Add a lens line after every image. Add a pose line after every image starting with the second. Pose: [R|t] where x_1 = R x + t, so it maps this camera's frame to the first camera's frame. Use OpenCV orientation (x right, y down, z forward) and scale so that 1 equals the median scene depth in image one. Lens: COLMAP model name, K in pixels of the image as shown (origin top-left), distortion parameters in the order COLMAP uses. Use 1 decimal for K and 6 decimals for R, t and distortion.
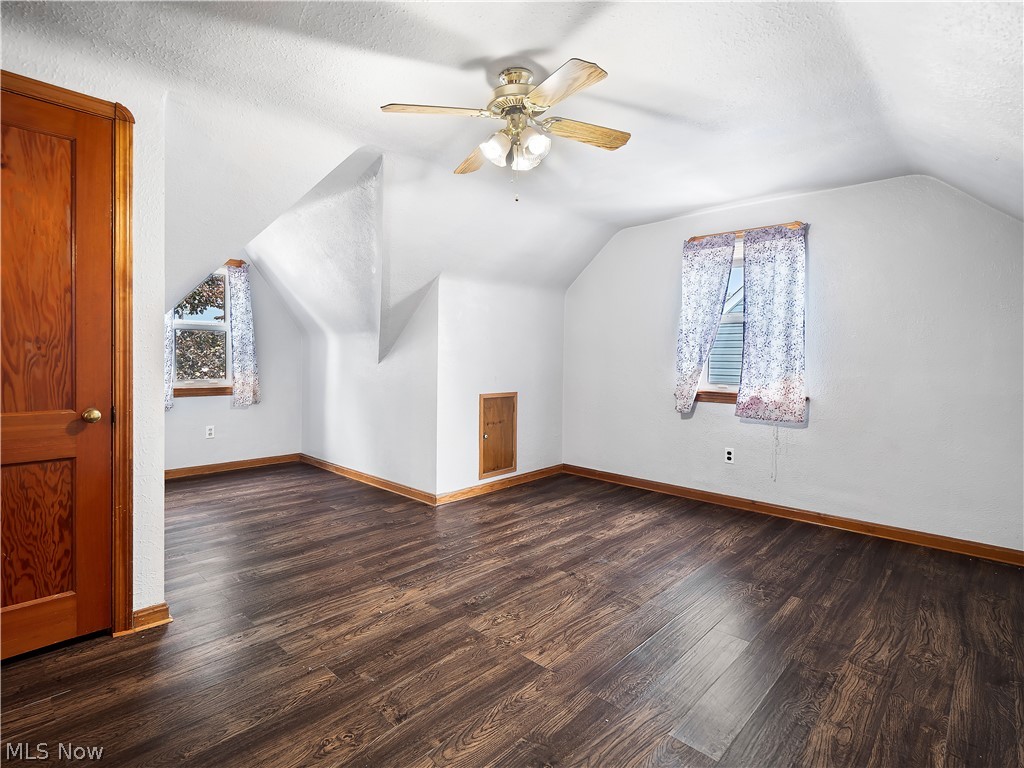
lens RADIAL K [[515.7, 0, 510.5], [0, 515.7, 358.8], [0, 0, 1]] dist [0.001902, -0.001247]
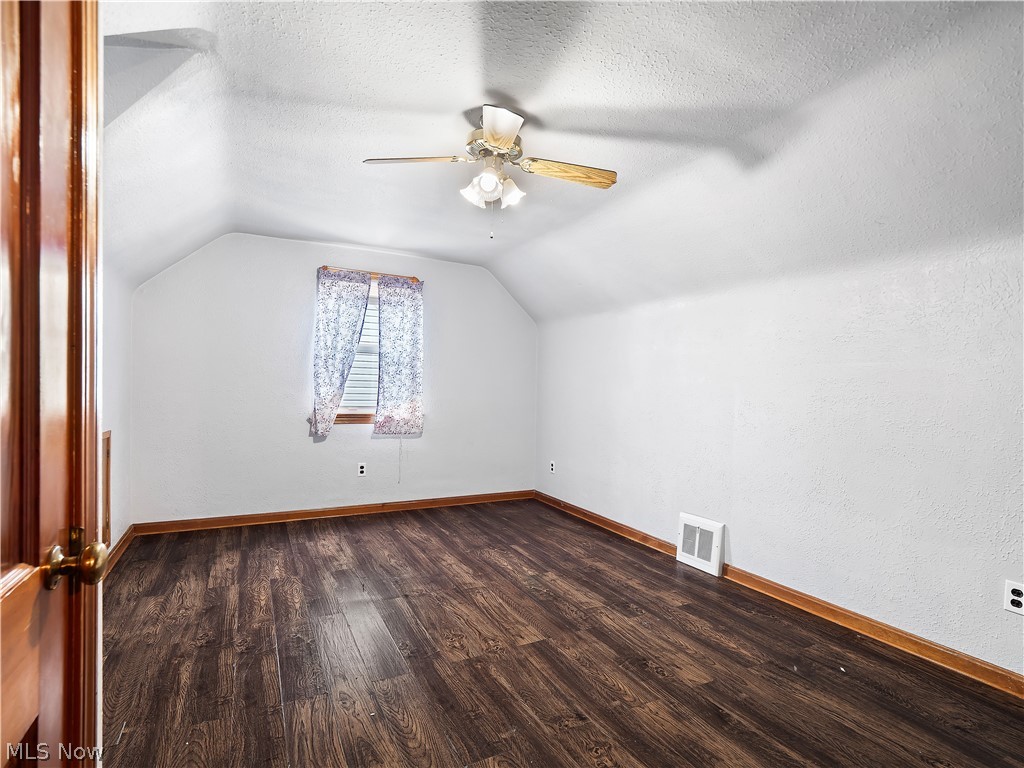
lens RADIAL K [[514.3, 0, 507.5], [0, 514.3, 392.1], [0, 0, 1]] dist [0.003662, -0.000833]
pose [[0.326834, -0.011308, 0.945014, -0.614818], [-0.011819, 0.999801, 0.016051, -0.004512], [-0.945008, -0.016415, 0.326636, 0.382297]]
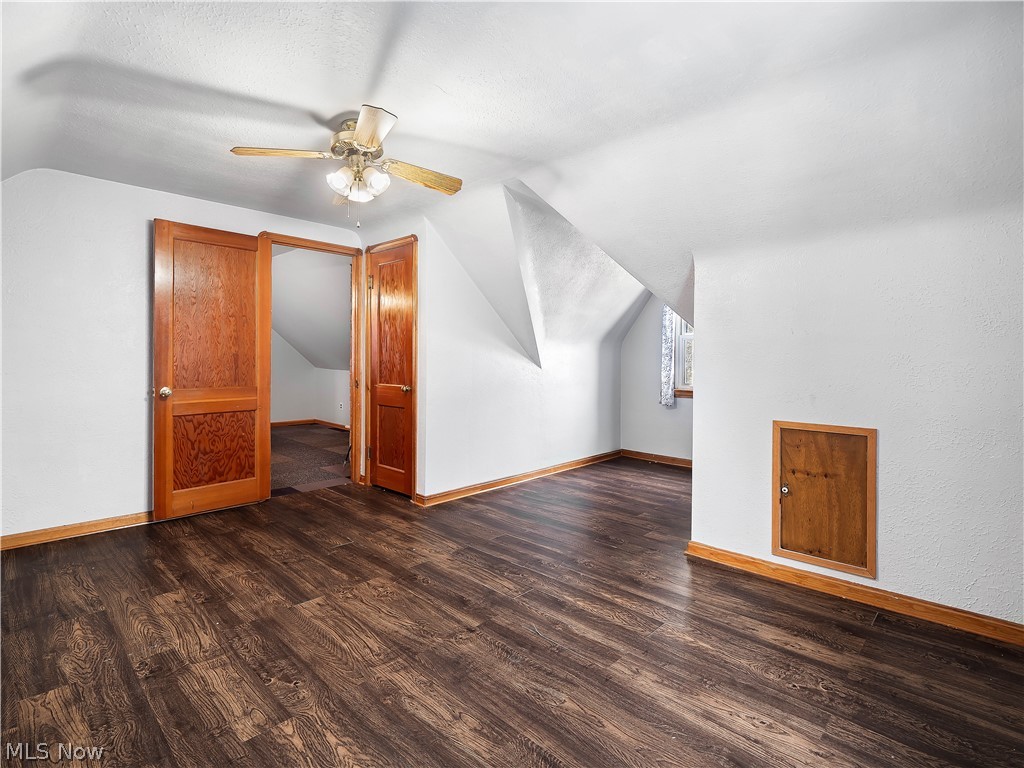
lens RADIAL K [[500.6, 0, 492.6], [0, 500.6, 367.5], [0, 0, 1]] dist [0.002104, 0.000065]
pose [[-0.017105, 0.008108, -0.999821, 0.708516], [-0.012172, 0.999891, 0.008317, 0.002077], [0.999780, 0.012312, -0.017004, 0.825985]]
